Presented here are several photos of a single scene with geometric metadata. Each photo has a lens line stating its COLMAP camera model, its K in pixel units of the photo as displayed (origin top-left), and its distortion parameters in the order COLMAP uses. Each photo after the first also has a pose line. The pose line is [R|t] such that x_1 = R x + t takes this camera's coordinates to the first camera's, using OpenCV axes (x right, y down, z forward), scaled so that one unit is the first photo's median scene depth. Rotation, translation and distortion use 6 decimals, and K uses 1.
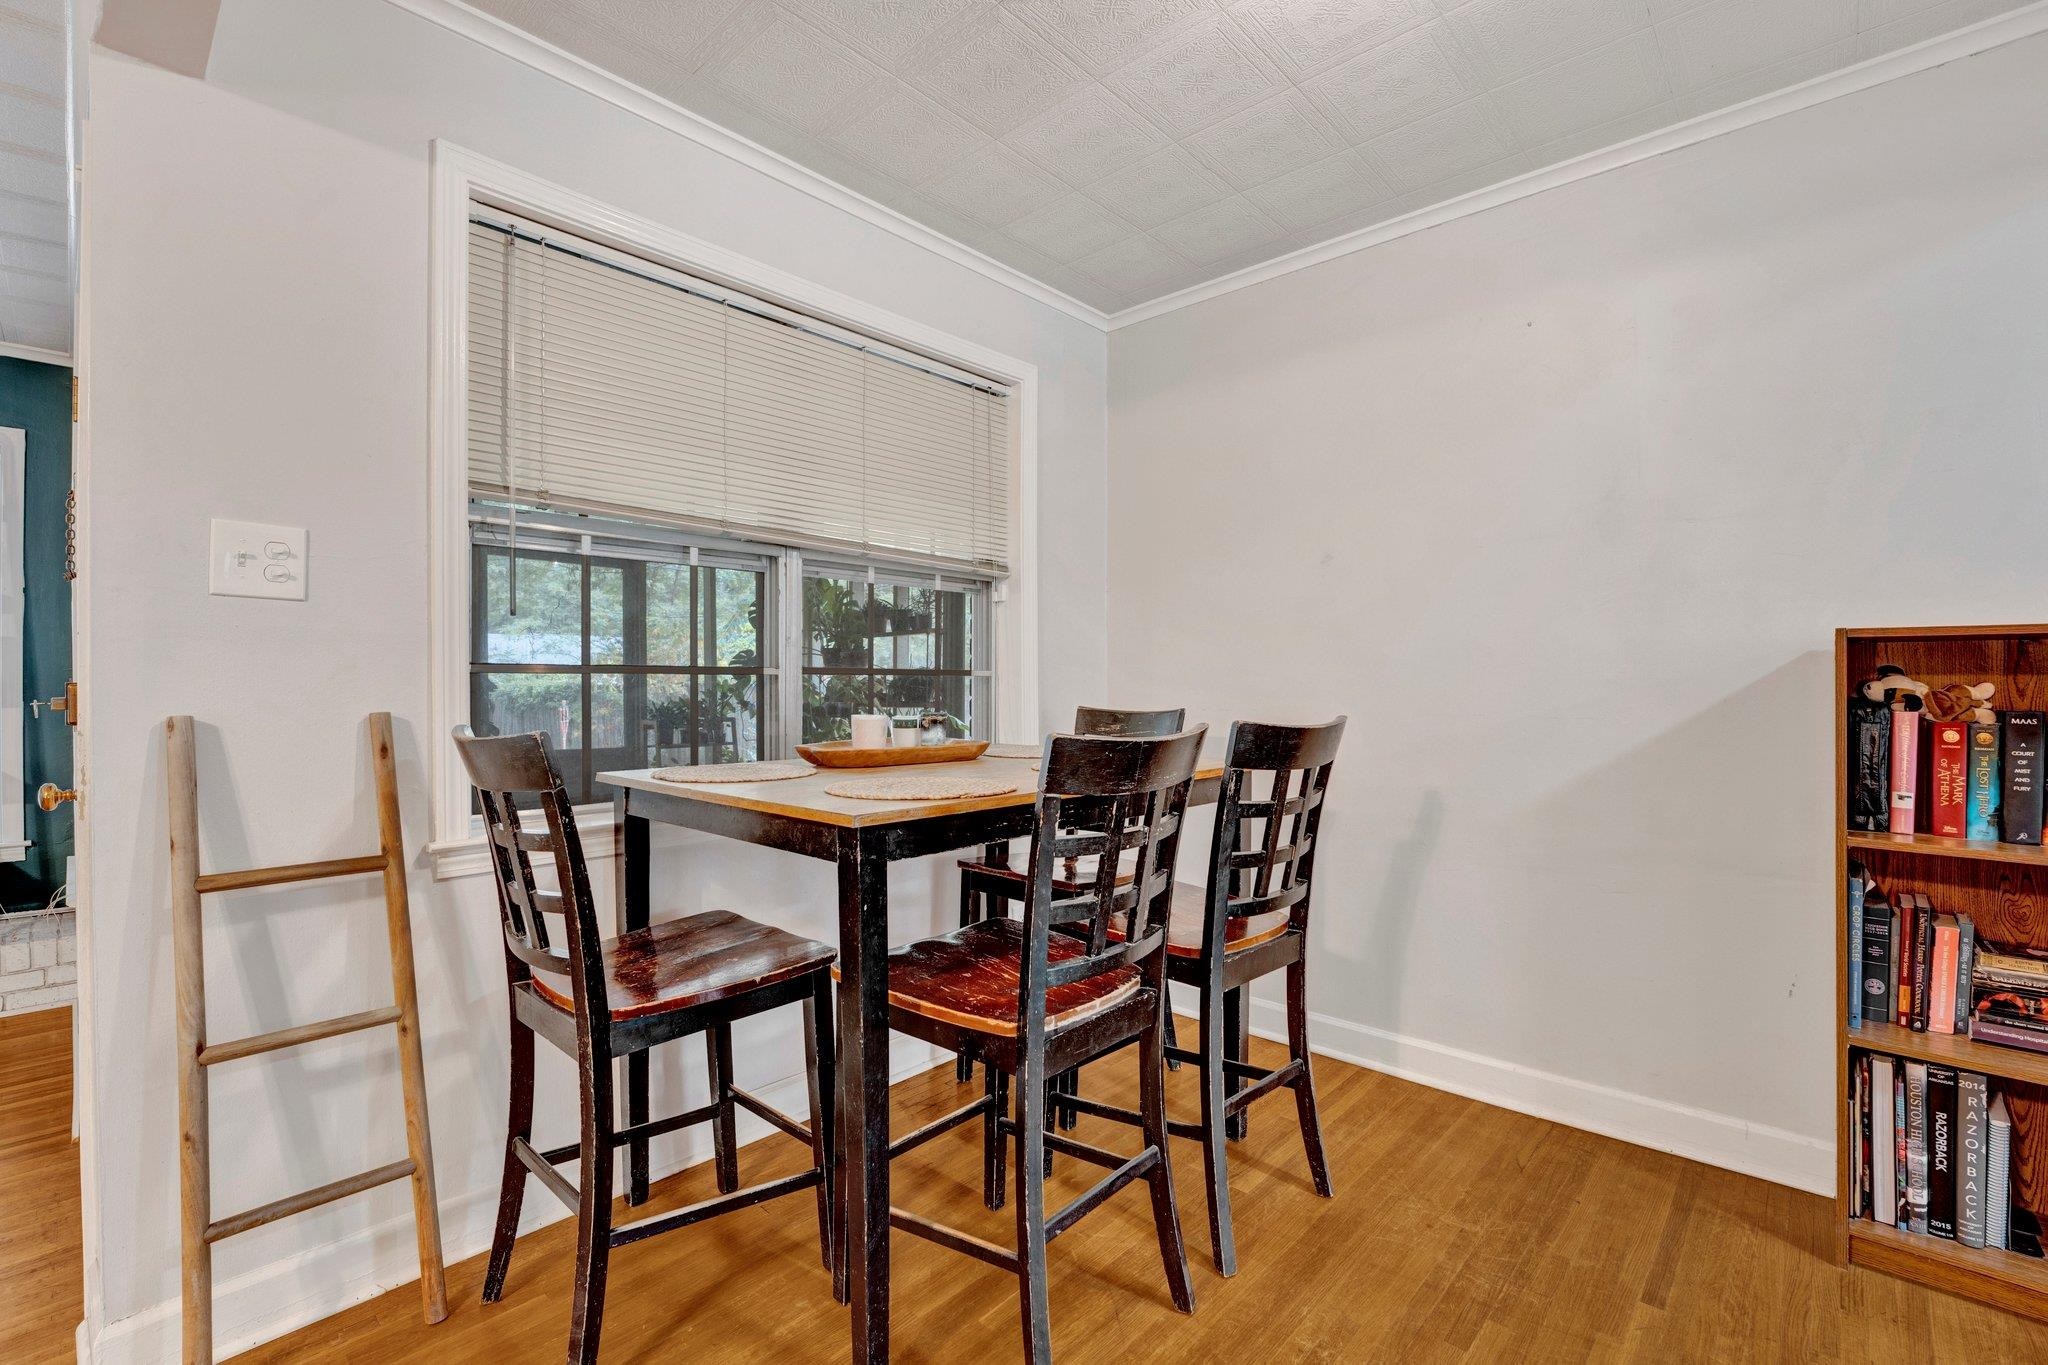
lens RADIAL K [[892.1, 0, 1007.1], [0, 892.1, 704.0], [0, 0, 1]] dist [-0.032814, -0.000048]
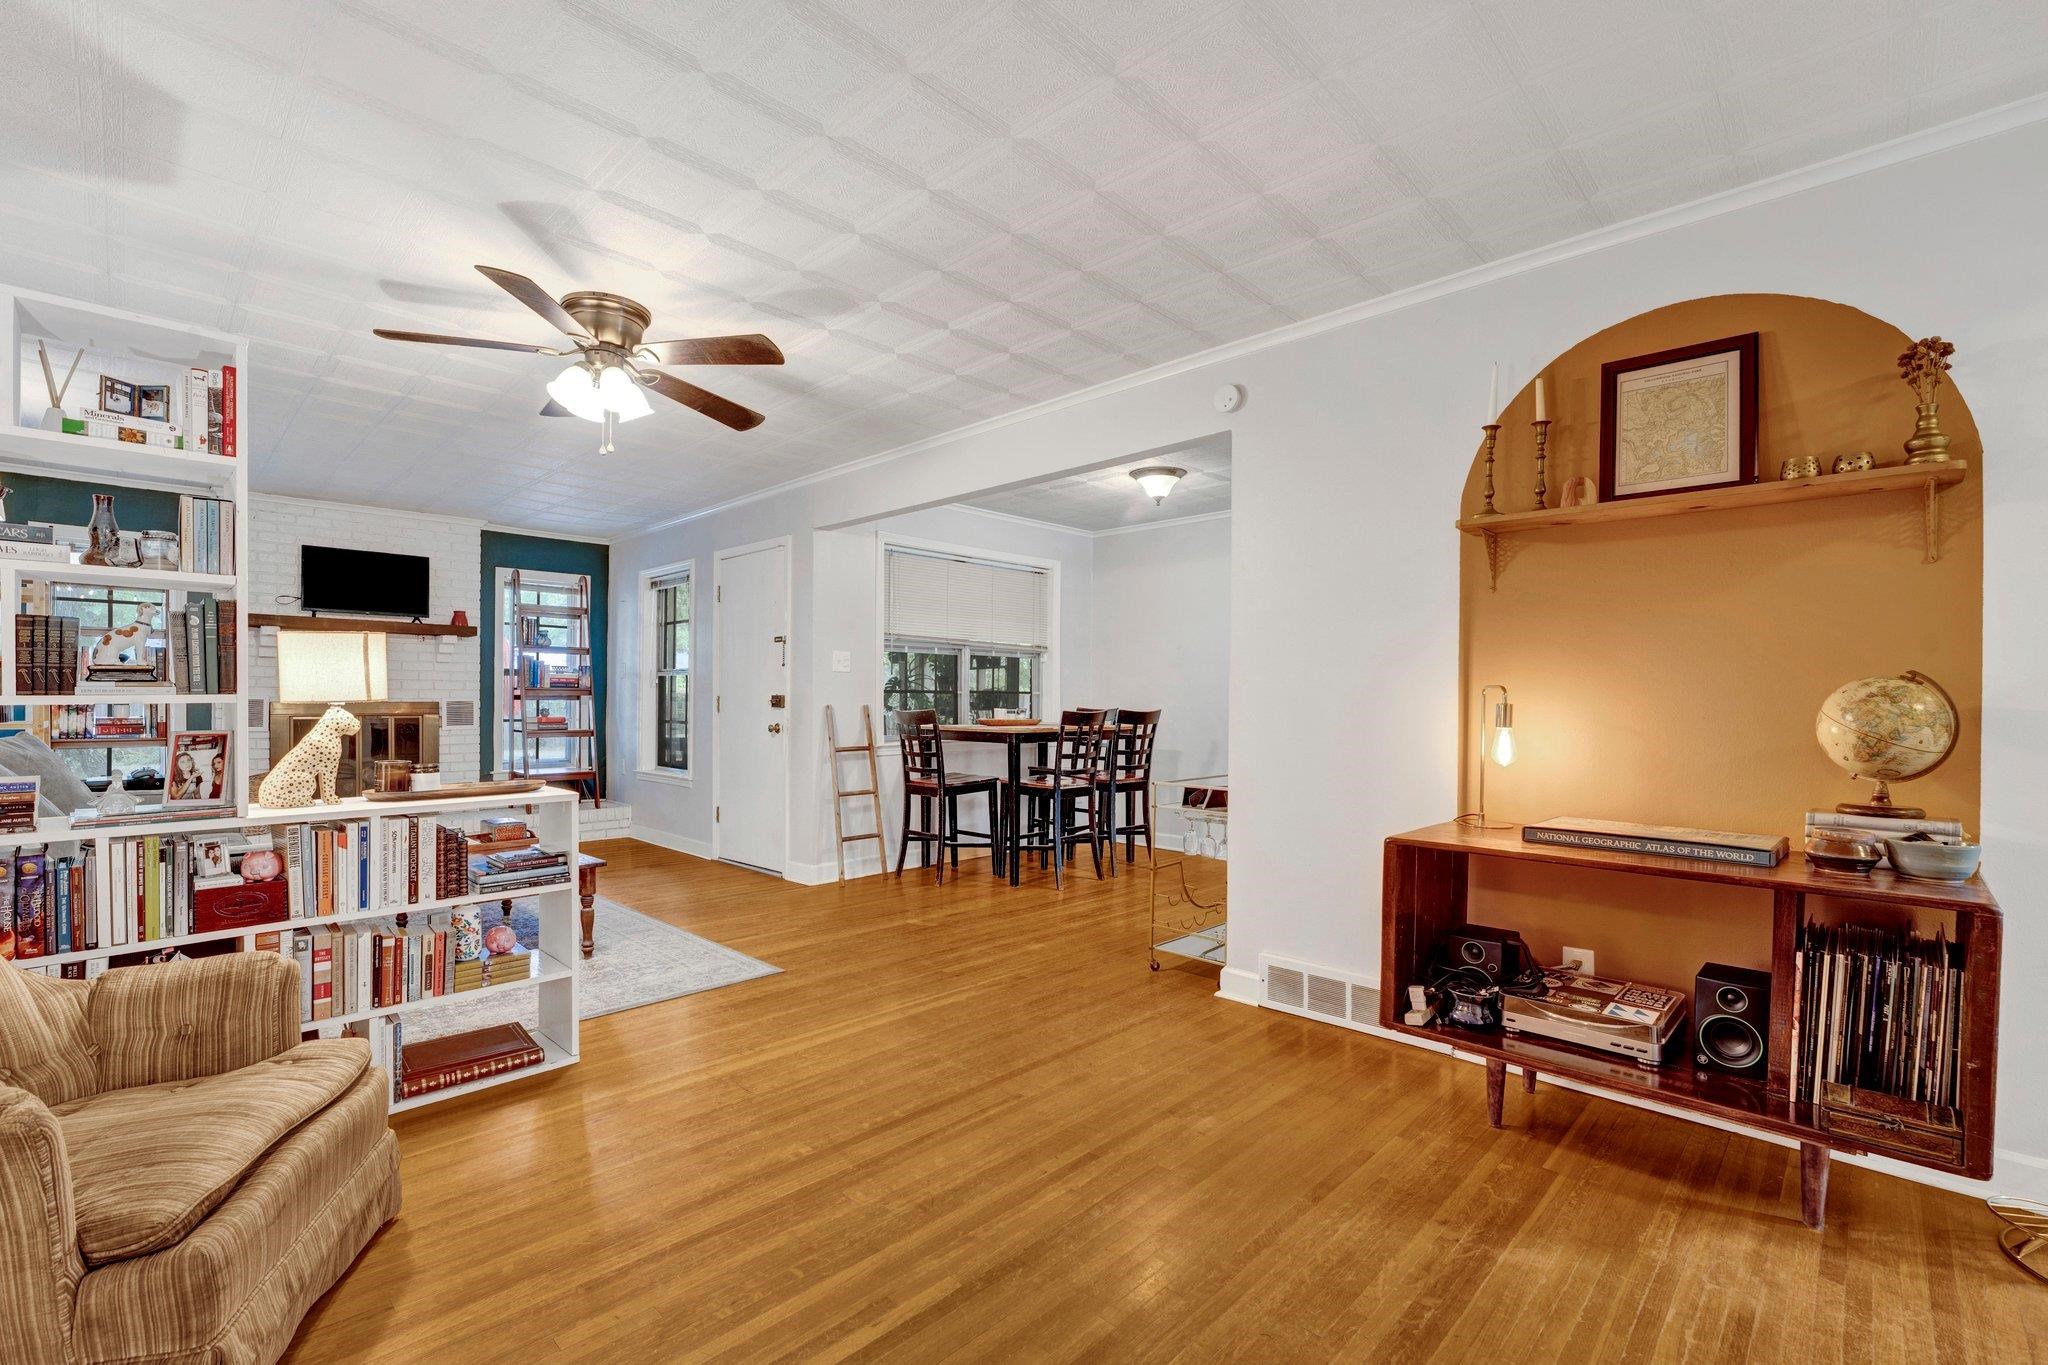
lens RADIAL K [[892.1, 0, 1007.1], [0, 892.1, 704.0], [0, 0, 1]] dist [-0.032814, -0.000048]
pose [[0.999619, 0.006257, -0.026878, -0.071680], [-0.006661, 0.999866, -0.014966, 0.053555], [0.026781, 0.015139, 0.999527, -2.341280]]
